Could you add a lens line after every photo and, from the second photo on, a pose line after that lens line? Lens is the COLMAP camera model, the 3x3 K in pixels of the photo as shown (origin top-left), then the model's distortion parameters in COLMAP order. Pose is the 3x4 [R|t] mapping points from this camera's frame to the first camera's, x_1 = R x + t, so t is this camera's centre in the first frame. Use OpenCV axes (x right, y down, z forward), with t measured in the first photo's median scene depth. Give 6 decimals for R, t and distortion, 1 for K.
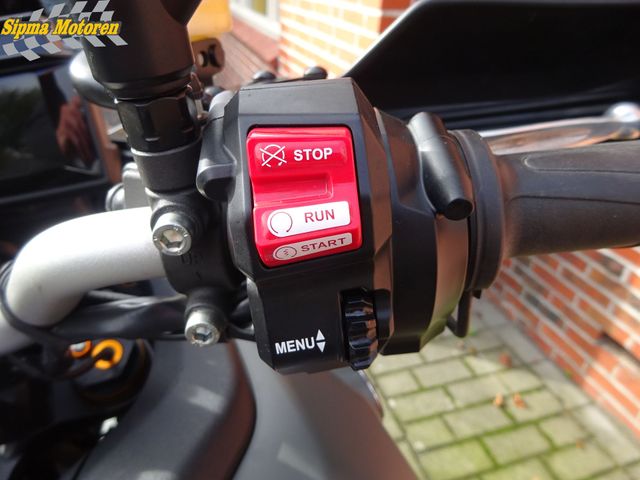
lens RADIAL K [[470.4, 0, 319.8], [0, 470.4, 239.1], [0, 0, 1]] dist [0.012298, -0.017622]
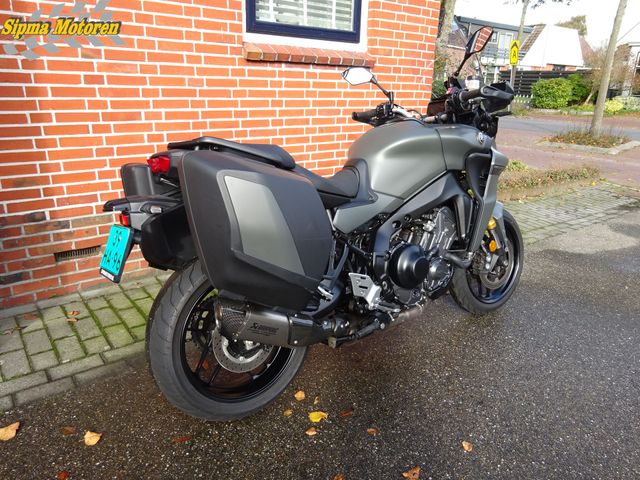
lens RADIAL K [[470.4, 0, 317.9], [0, 470.4, 240.4], [0, 0, 1]] dist [0.012298, -0.017622]
pose [[-0.332839, -0.372315, 0.866371, -1.075707], [0.412346, 0.768796, 0.488797, -0.260027], [-0.848050, 0.519936, -0.102363, 0.352127]]
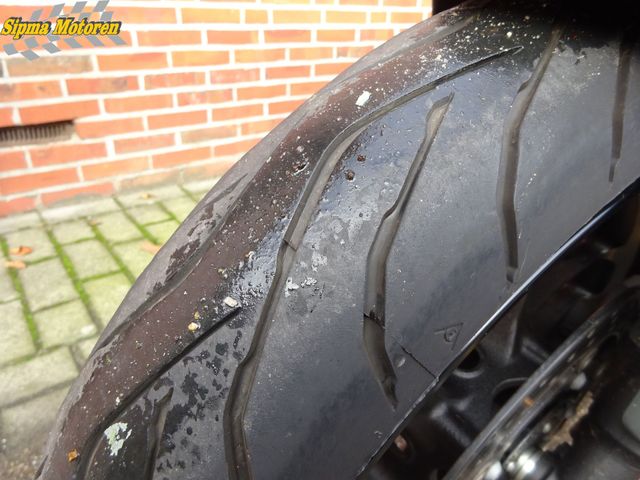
lens RADIAL K [[470.4, 0, 320.4], [0, 470.4, 239.8], [0, 0, 1]] dist [0.012298, -0.017622]
pose [[-0.328878, -0.481154, 0.812607, -0.324850], [0.421909, 0.694964, 0.582252, 0.096430], [-0.844886, 0.534336, -0.025555, 0.602948]]
